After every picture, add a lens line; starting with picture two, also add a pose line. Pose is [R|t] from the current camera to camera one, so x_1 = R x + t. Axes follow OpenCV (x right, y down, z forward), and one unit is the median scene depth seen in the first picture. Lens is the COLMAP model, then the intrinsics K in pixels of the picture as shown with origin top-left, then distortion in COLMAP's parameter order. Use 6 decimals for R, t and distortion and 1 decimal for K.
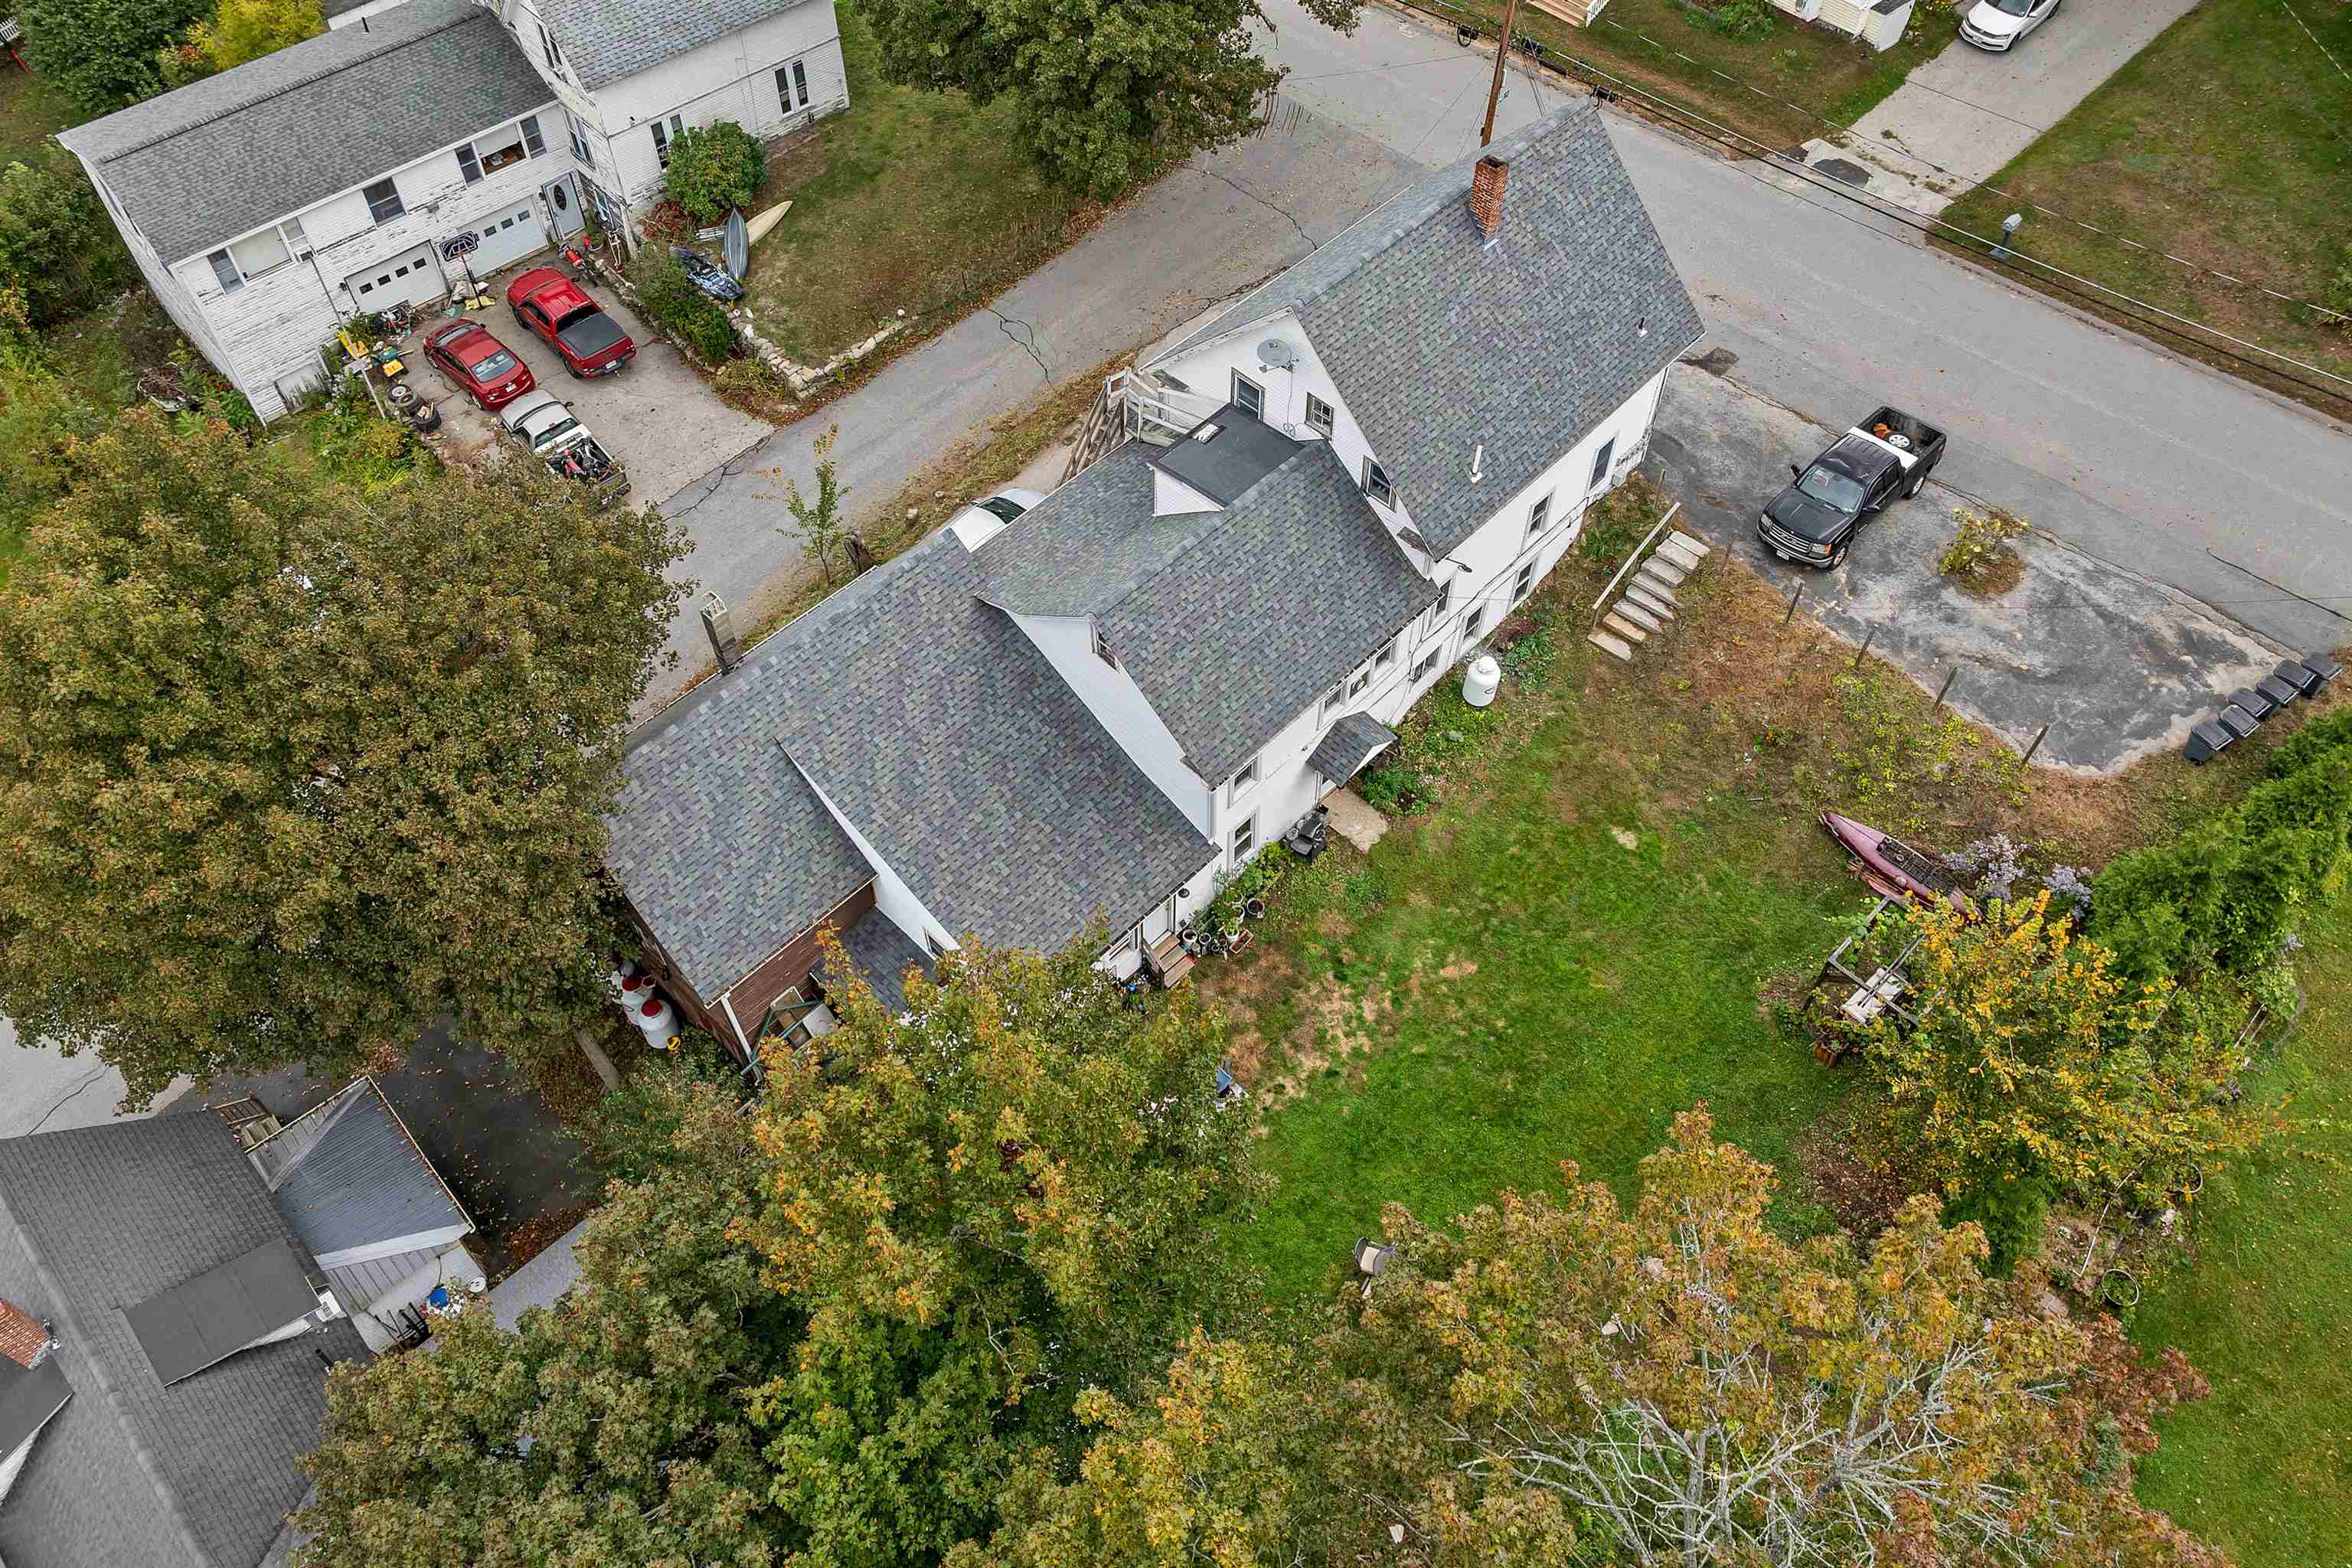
lens RADIAL K [[1693.9, 0, 1179.2], [0, 1693.9, 729.9], [0, 0, 1]] dist [-0.040019, -0.003385]
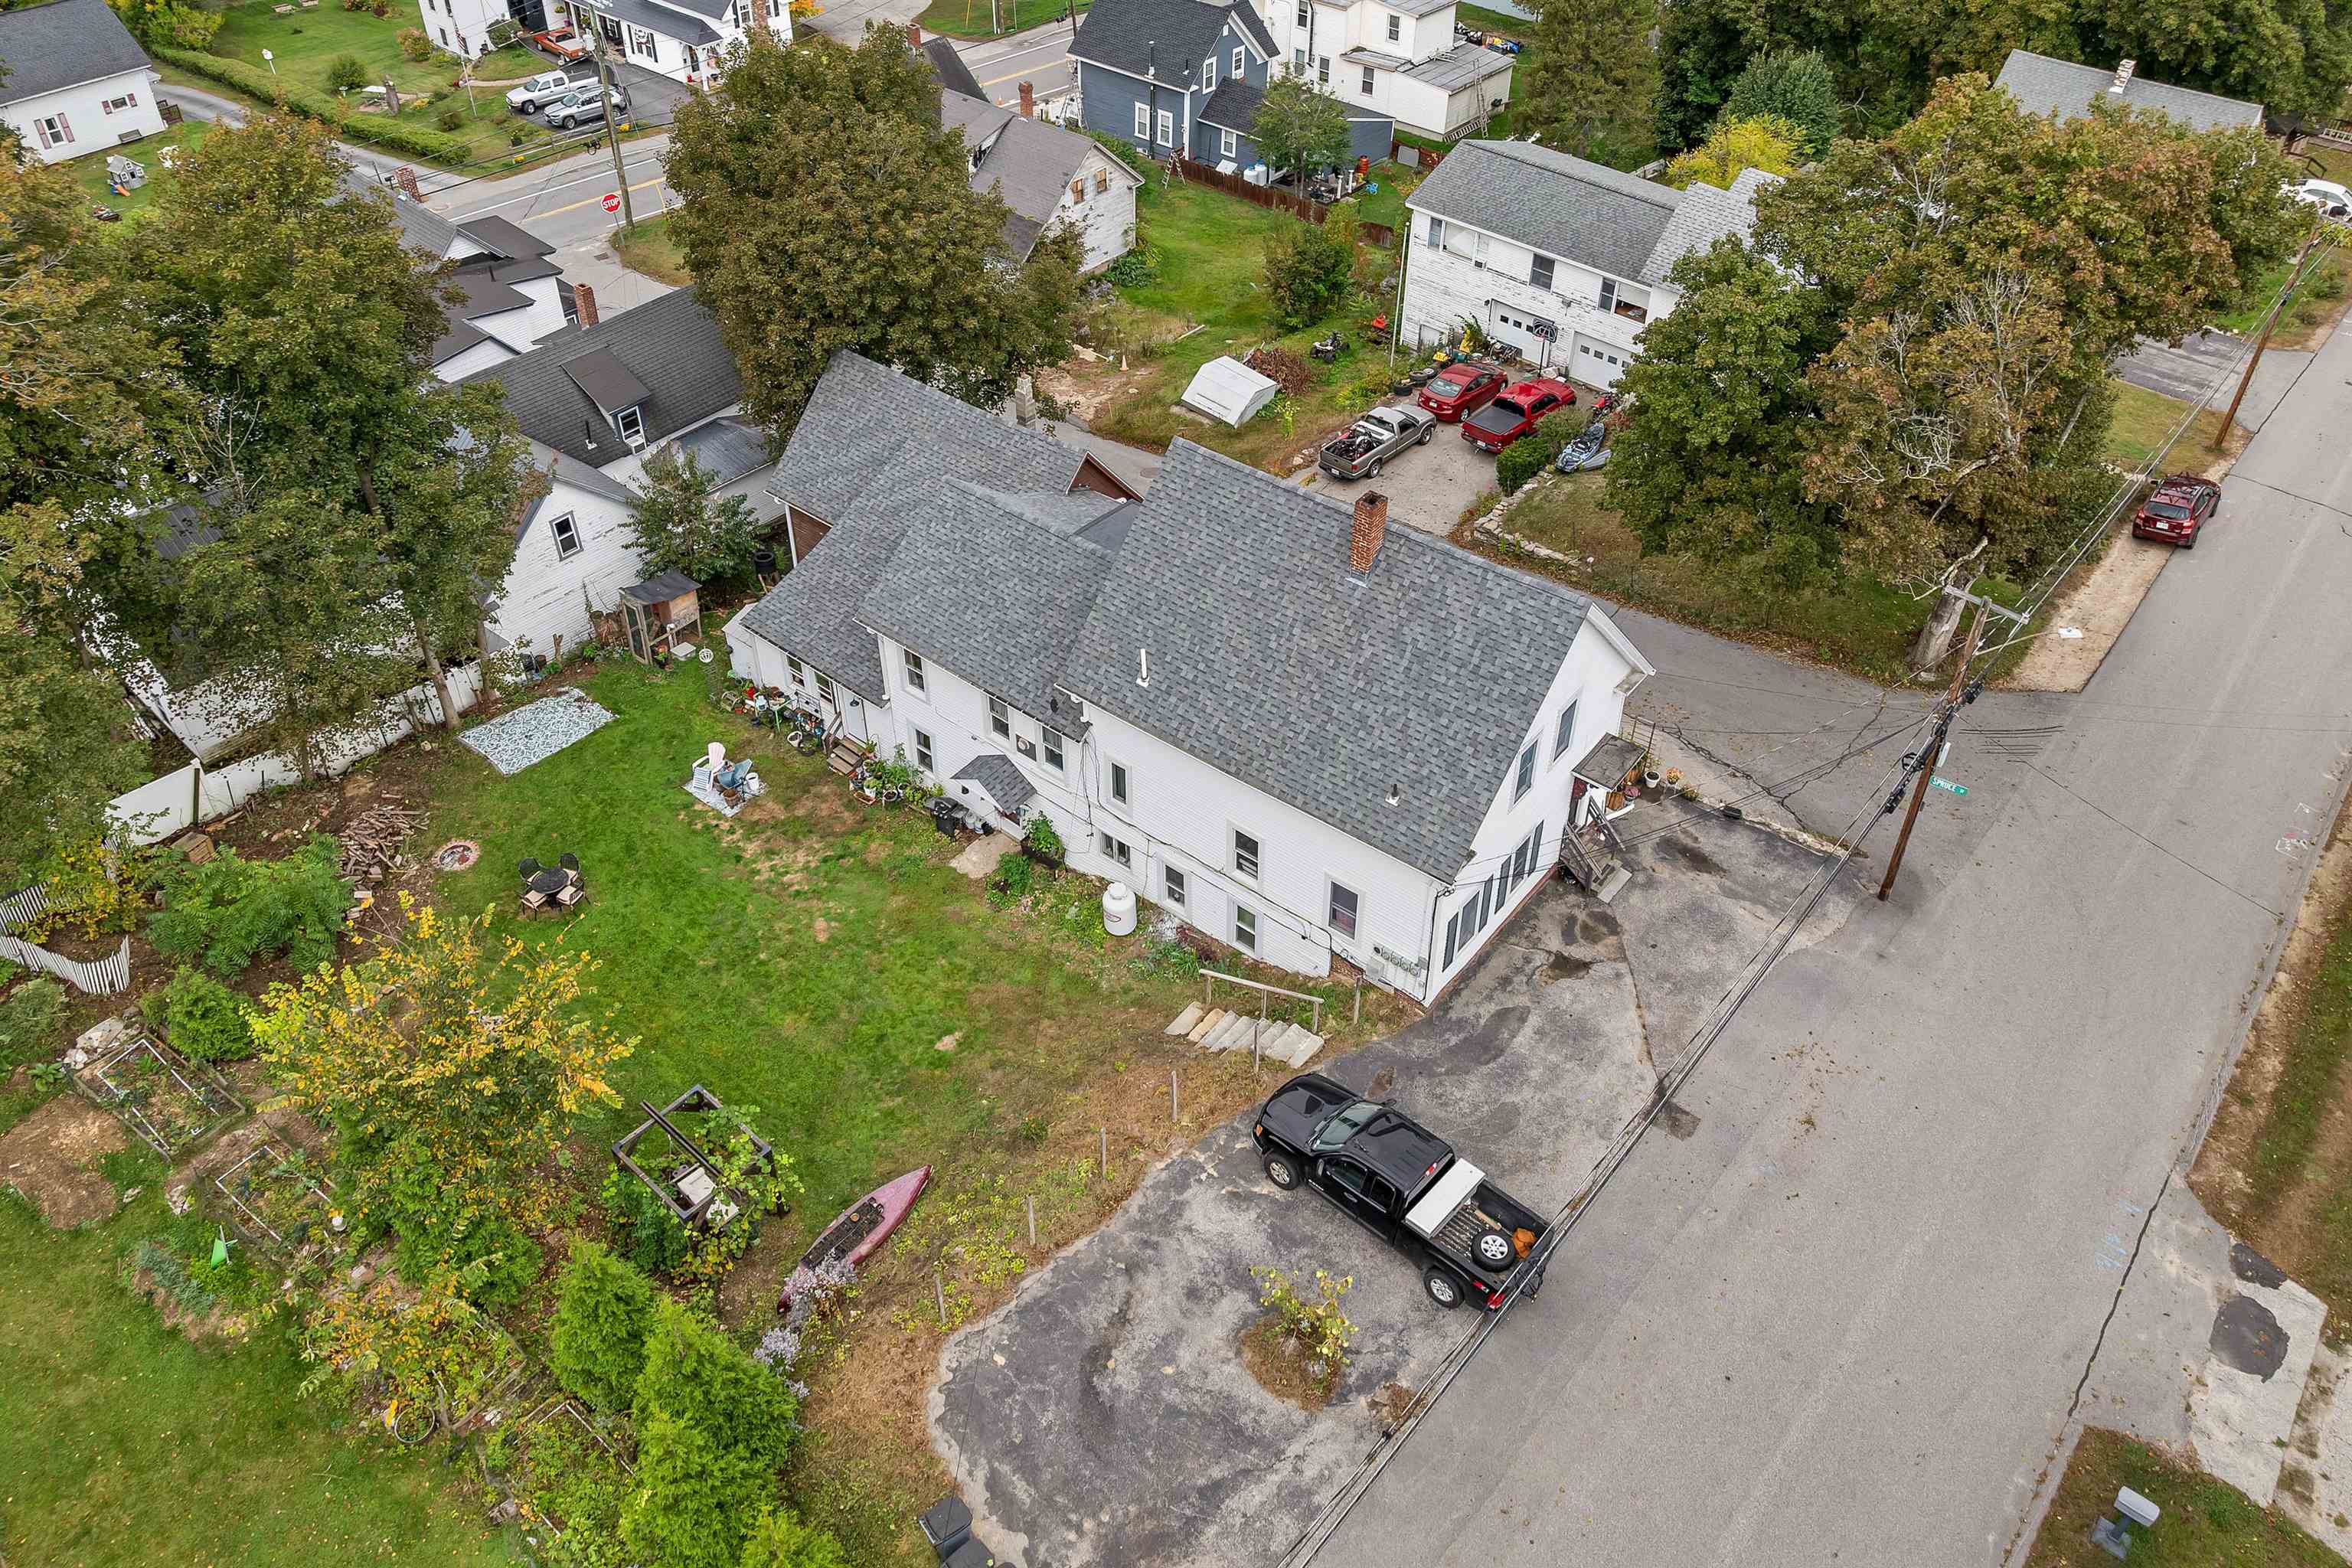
lens RADIAL K [[1683.6, 0, 1181.9], [0, 1683.6, 670.3], [0, 0, 1]] dist [-0.031277, -0.026270]
pose [[0.090001, 0.615656, -0.782859, 0.840005], [-0.788882, 0.523869, 0.321288, -0.432688], [0.607919, 0.588667, 0.532829, 0.410235]]
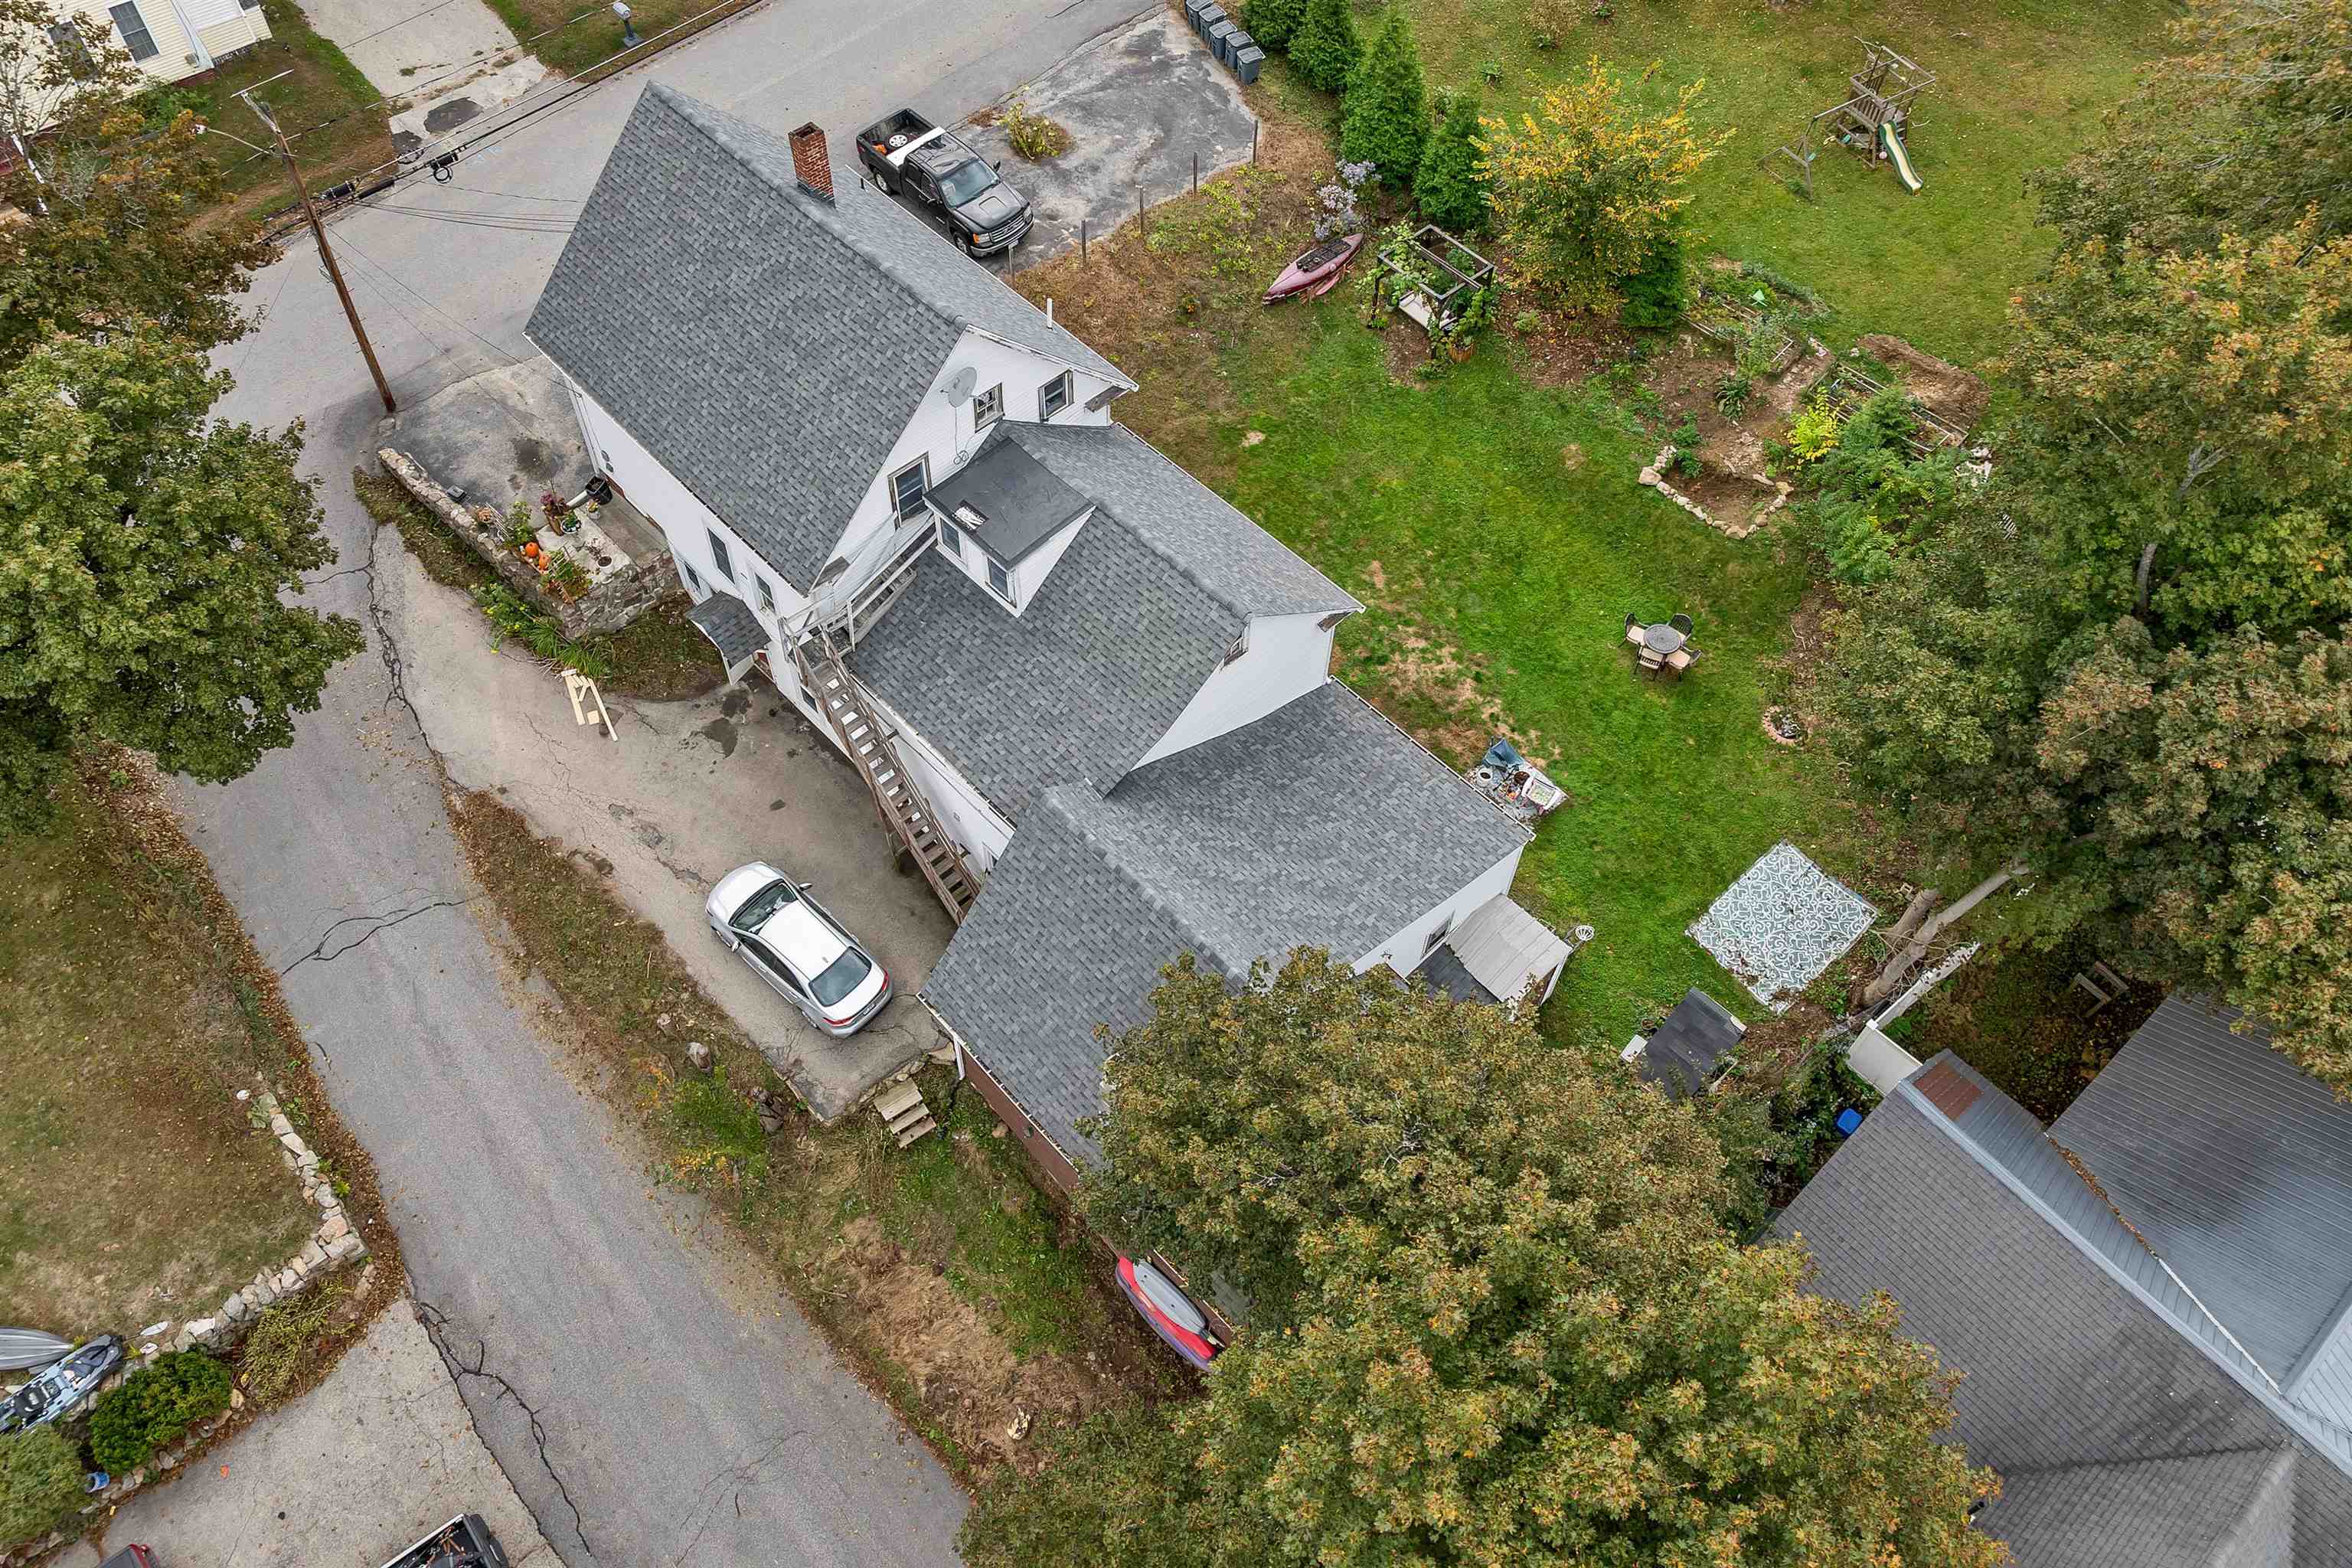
lens RADIAL K [[1680.7, 0, 1191.2], [0, 1680.7, 696.5], [0, 0, 1]] dist [-0.040223, 0.004100]
pose [[0.034674, -0.803004, 0.594964, -0.513535], [0.773570, 0.398488, 0.492744, -0.425879], [-0.632761, 0.443162, 0.634997, 0.357586]]
